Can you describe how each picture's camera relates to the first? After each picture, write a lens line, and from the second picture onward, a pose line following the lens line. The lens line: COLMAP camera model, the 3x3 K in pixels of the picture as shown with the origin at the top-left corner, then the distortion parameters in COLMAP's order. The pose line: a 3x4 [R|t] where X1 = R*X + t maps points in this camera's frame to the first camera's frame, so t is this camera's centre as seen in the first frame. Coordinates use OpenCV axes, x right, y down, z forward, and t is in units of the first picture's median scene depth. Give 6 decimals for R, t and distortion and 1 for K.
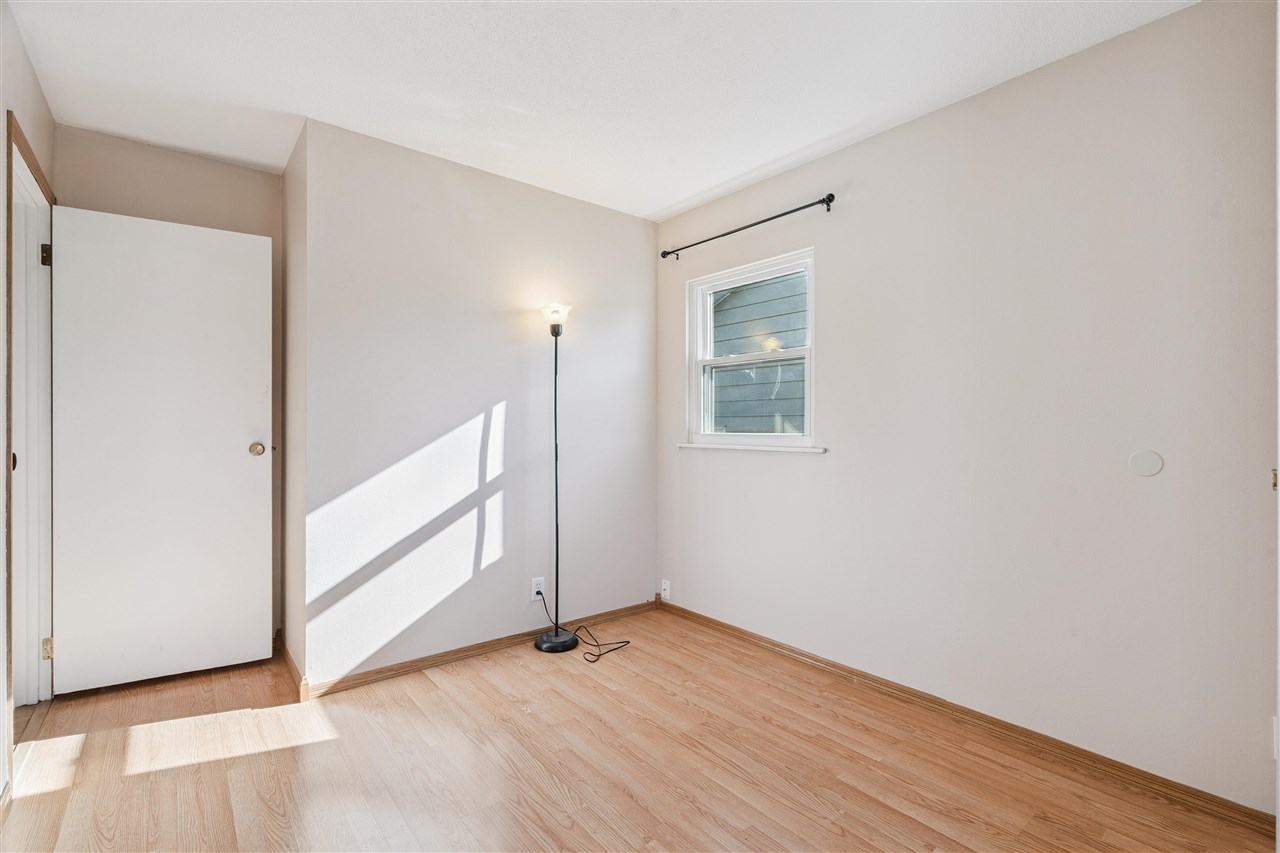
lens RADIAL K [[583.6, 0, 641.0], [0, 583.6, 427.7], [0, 0, 1]] dist [0.015480, -0.000661]
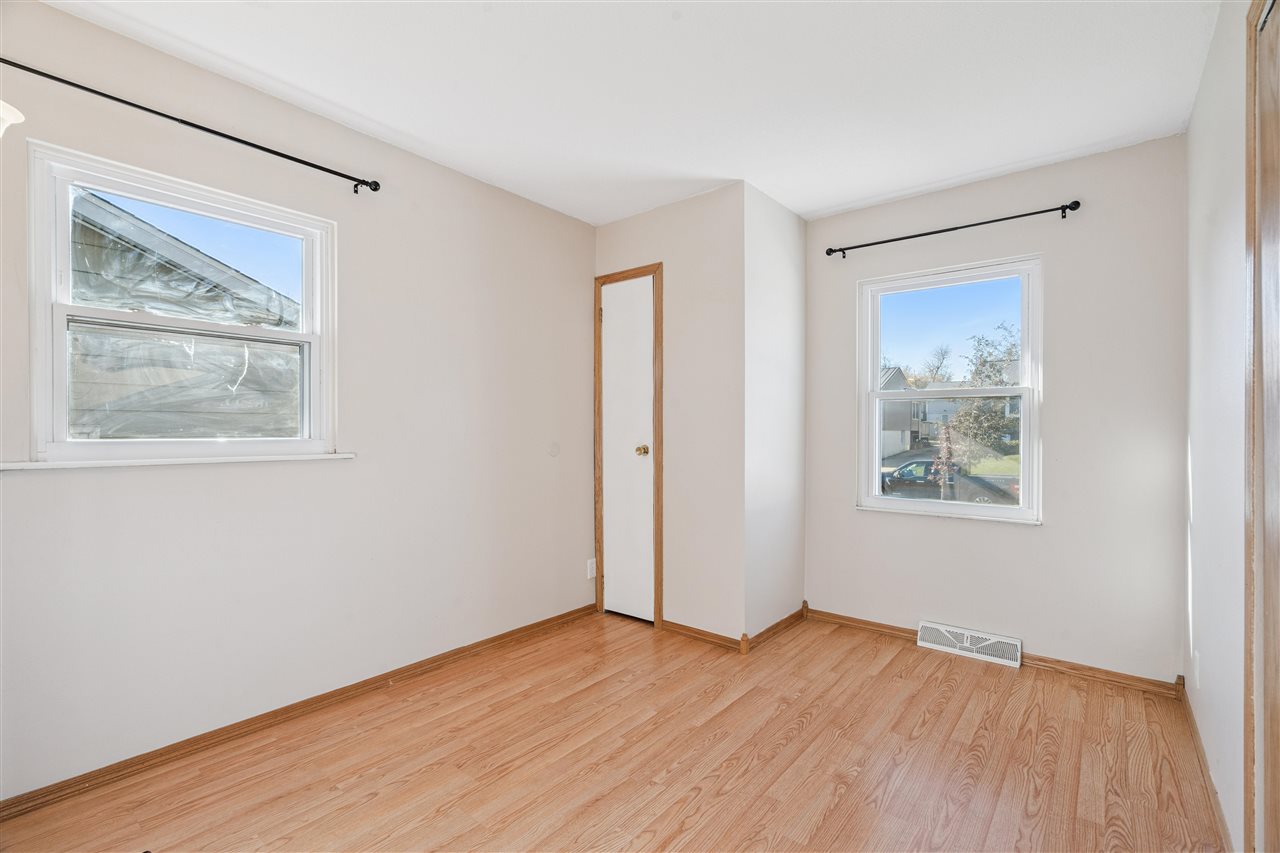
lens RADIAL K [[583.6, 0, 641.0], [0, 583.6, 430.4], [0, 0, 1]] dist [0.015480, -0.000661]
pose [[-0.206036, -0.000583, 0.978544, -0.832283], [-0.004456, 0.999990, -0.000342, -0.001659], [-0.978534, -0.004431, -0.206037, 0.935298]]
